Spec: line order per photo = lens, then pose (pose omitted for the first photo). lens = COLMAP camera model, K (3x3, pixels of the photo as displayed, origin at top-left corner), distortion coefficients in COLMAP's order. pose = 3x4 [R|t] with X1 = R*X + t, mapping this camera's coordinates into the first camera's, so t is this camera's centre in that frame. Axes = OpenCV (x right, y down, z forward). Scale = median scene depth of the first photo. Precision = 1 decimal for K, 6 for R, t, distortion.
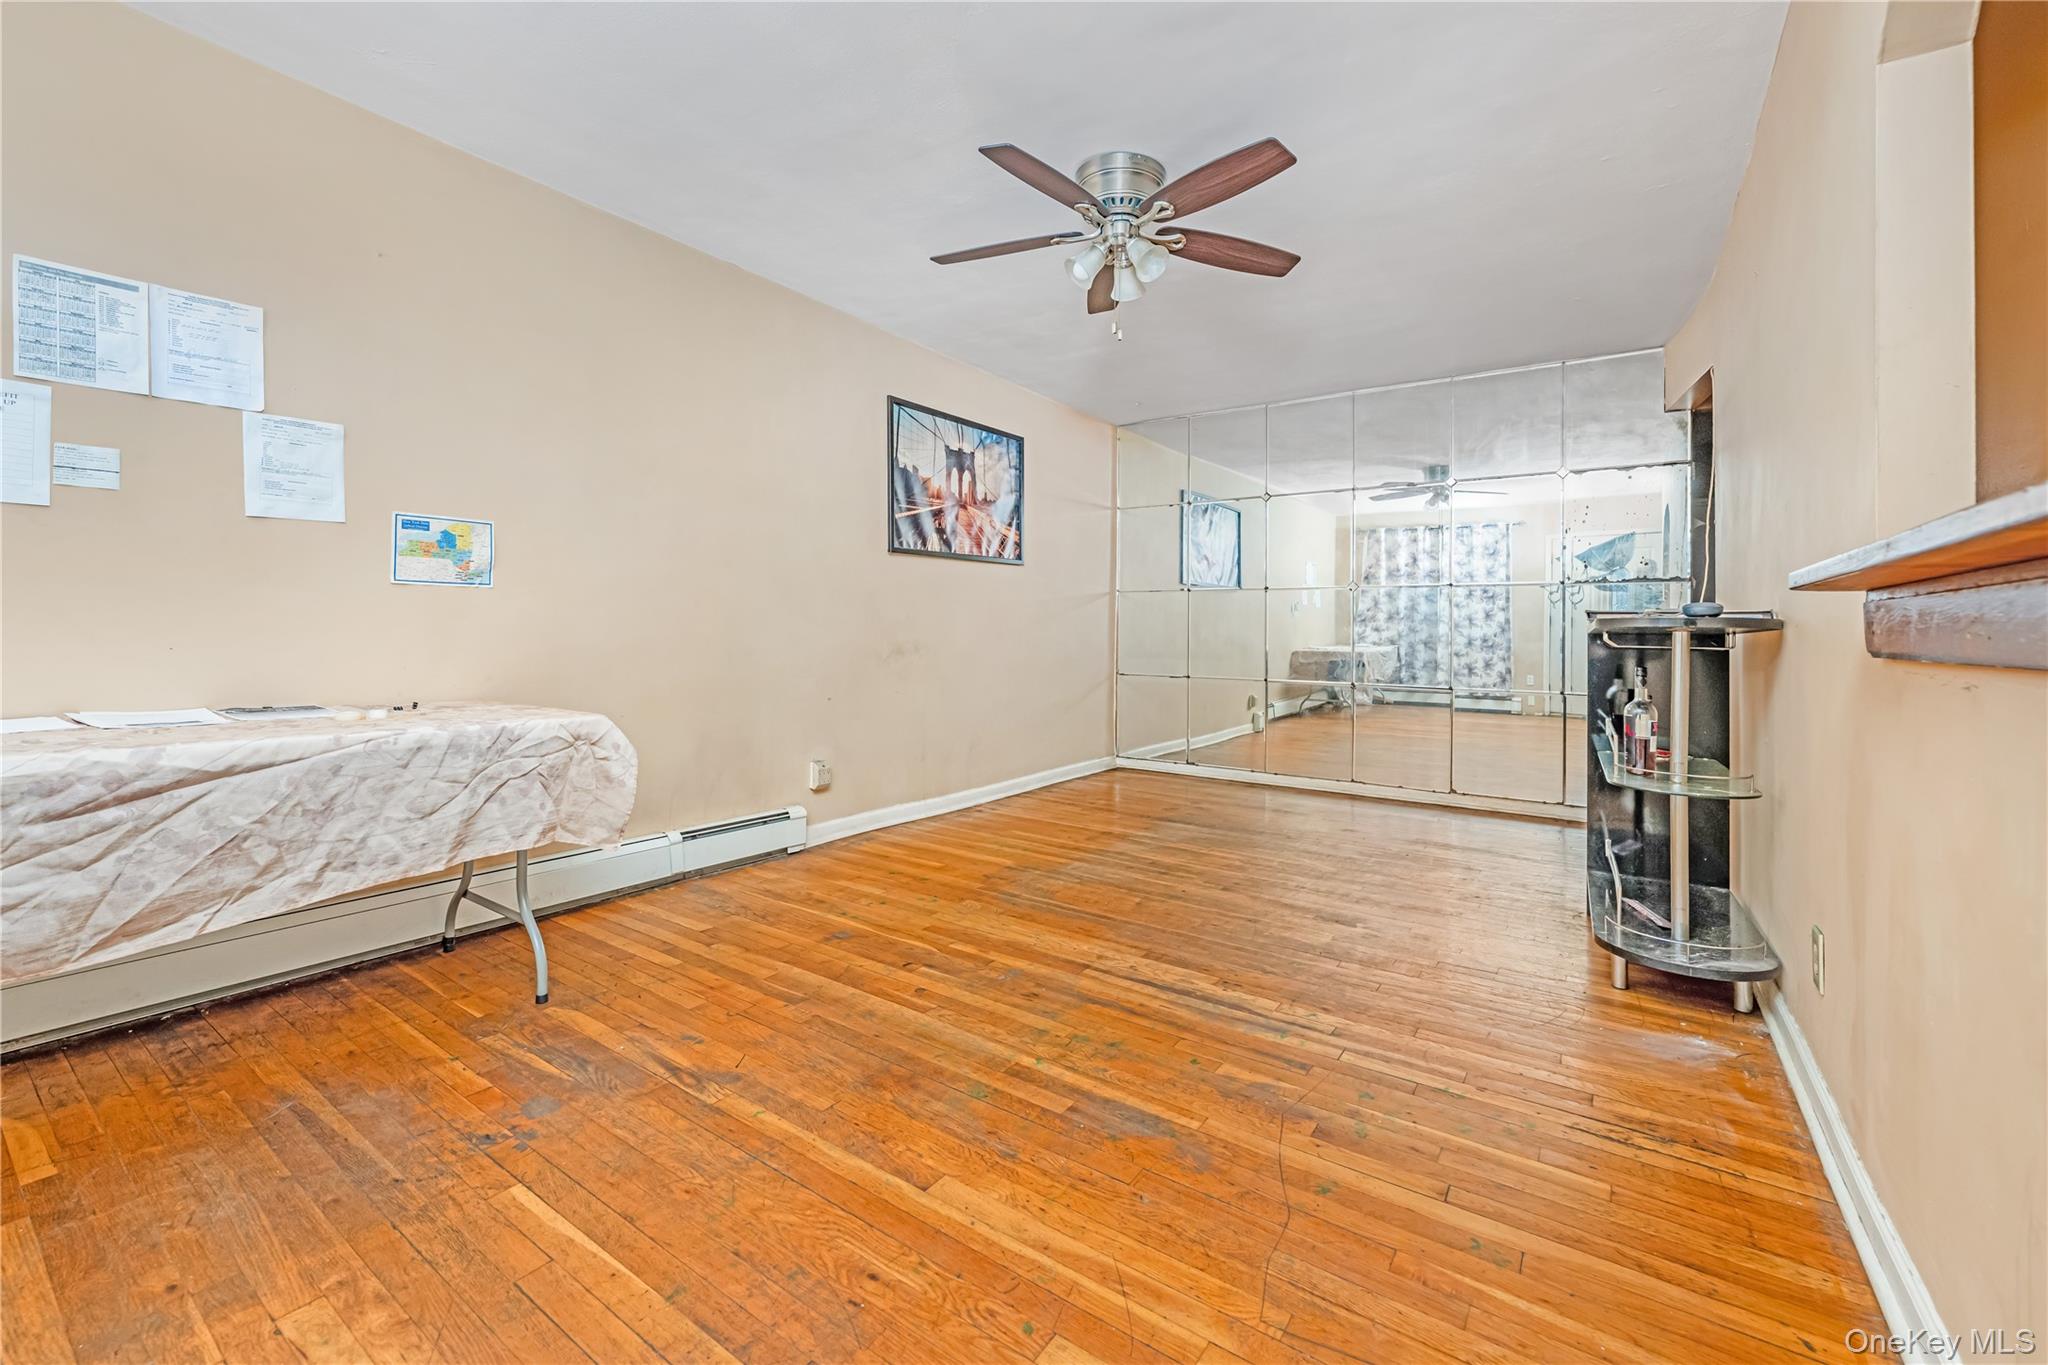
lens RADIAL K [[826.5, 0, 1038.3], [0, 826.5, 628.5], [0, 0, 1]] dist [-0.000010, 0.000008]
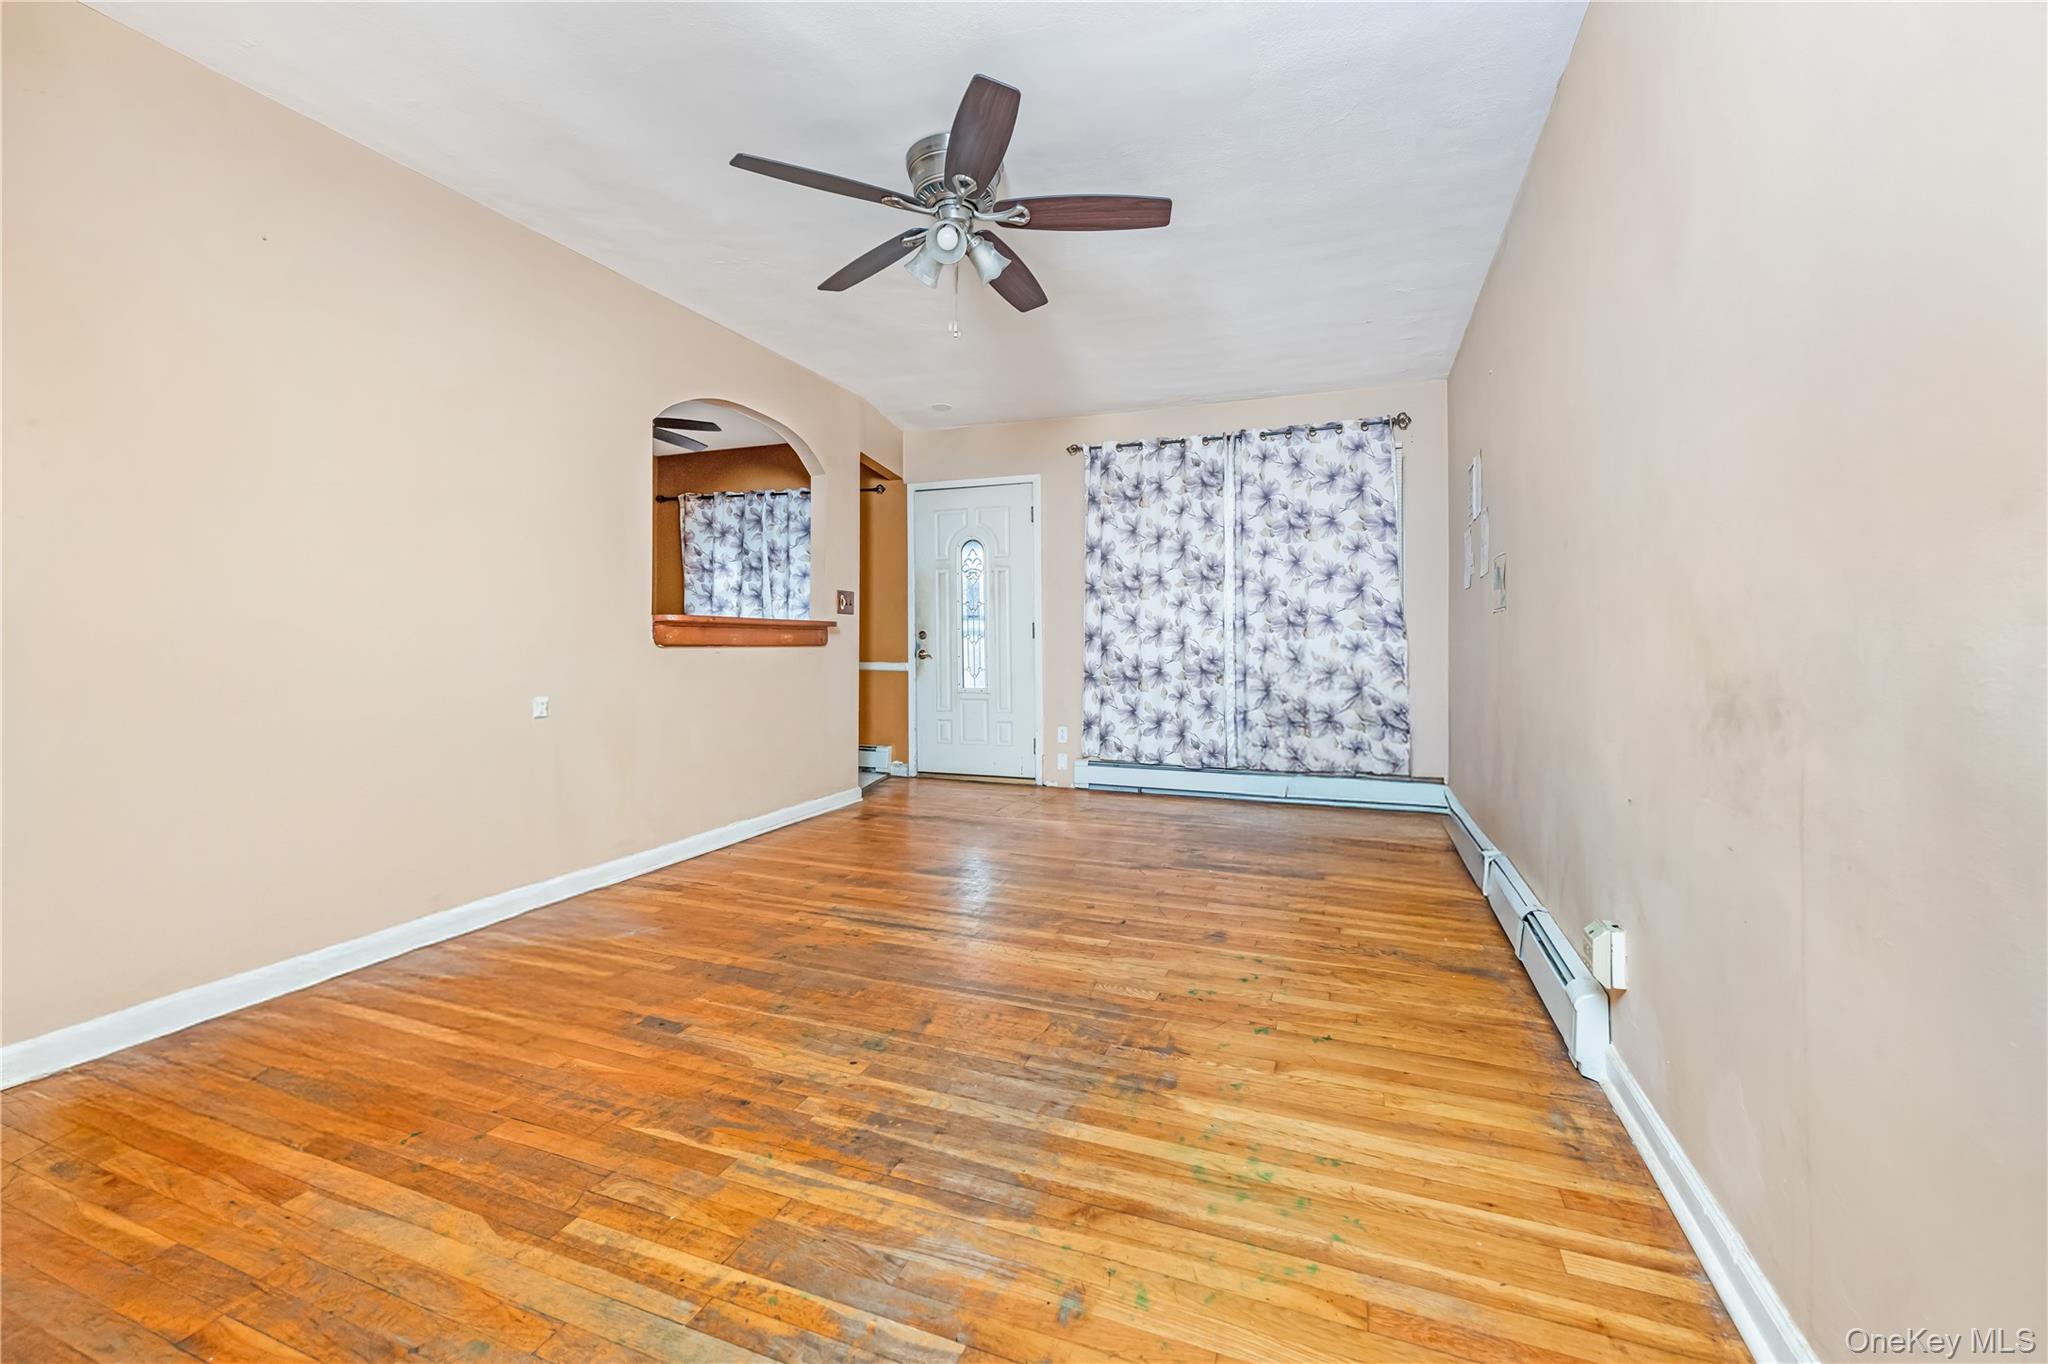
lens RADIAL K [[826.5, 0, 1031.2], [0, 826.5, 673.2], [0, 0, 1]] dist [-0.000010, 0.000008]
pose [[-0.972312, -0.006151, -0.233604, 0.238762], [-0.013875, 0.999410, 0.031433, 0.010529], [0.233273, 0.033804, -0.971824, 2.004092]]
